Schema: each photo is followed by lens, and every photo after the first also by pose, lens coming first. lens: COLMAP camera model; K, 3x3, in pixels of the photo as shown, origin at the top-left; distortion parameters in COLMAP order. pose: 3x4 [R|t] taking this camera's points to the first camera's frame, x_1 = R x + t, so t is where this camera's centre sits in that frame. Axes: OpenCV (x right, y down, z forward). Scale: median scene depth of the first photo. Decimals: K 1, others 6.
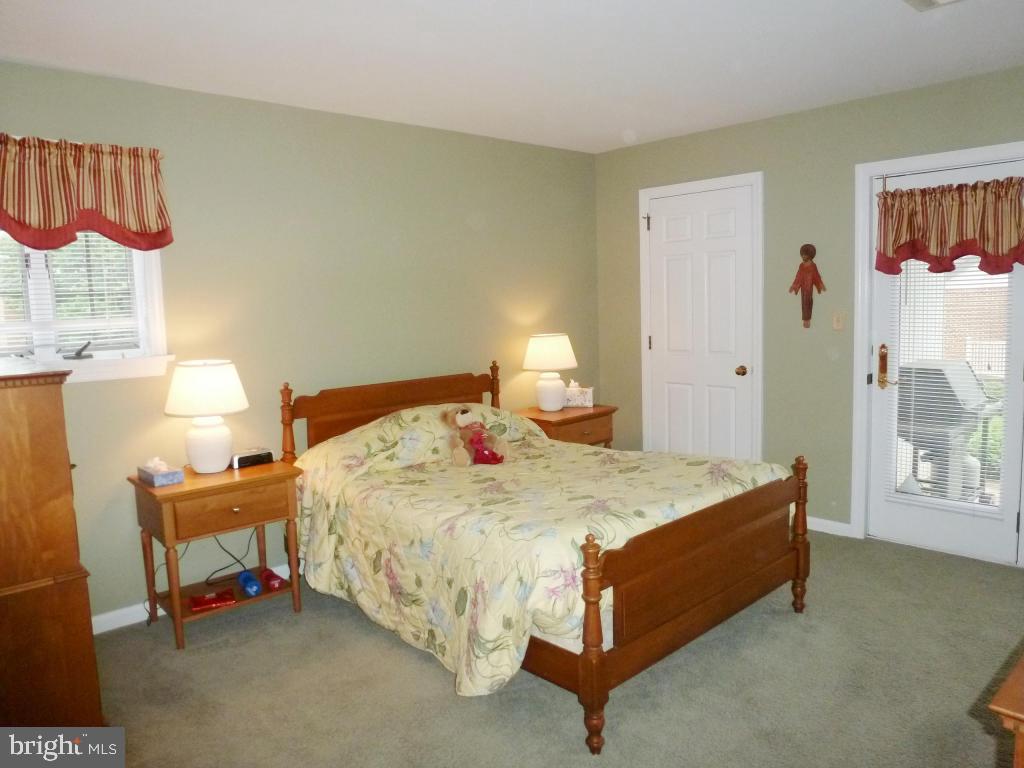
lens RADIAL K [[727.7, 0, 512.0], [0, 727.7, 384.0], [0, 0, 1]] dist [-0.060398, 0.007424]
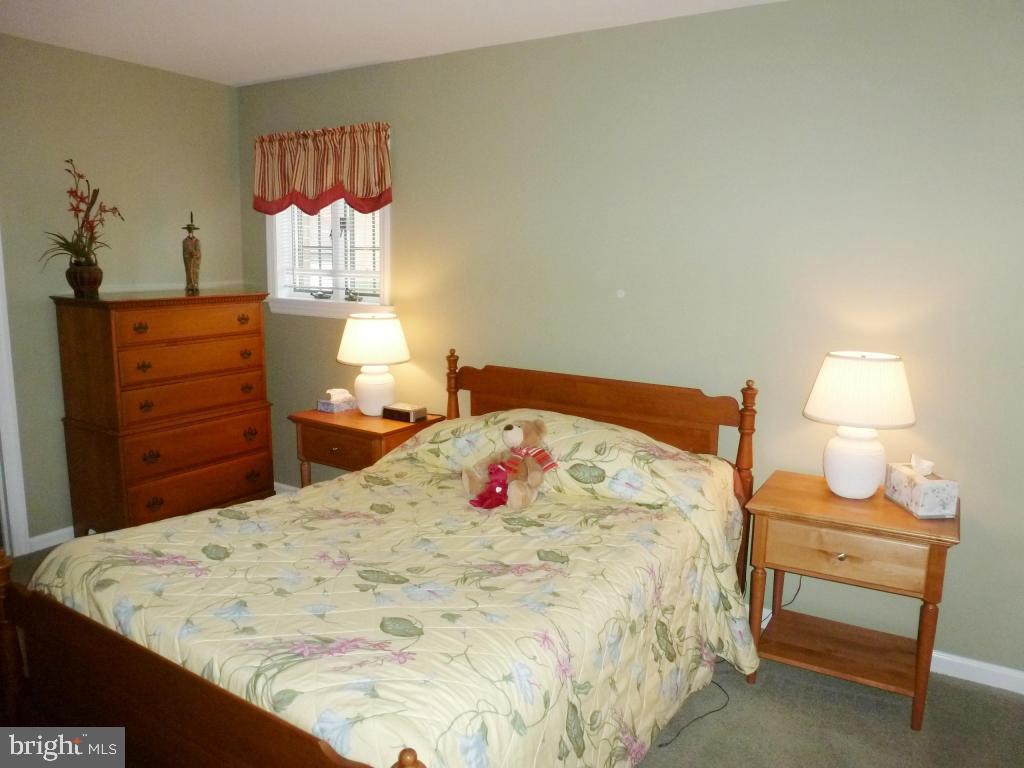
lens RADIAL K [[727.7, 0, 512.0], [0, 727.7, 384.0], [0, 0, 1]] dist [-0.060398, 0.007424]
pose [[0.257894, 0.204453, -0.944293, 0.625040], [-0.135341, 0.975362, 0.174218, -0.134445], [0.956647, 0.082872, 0.279211, 0.804678]]
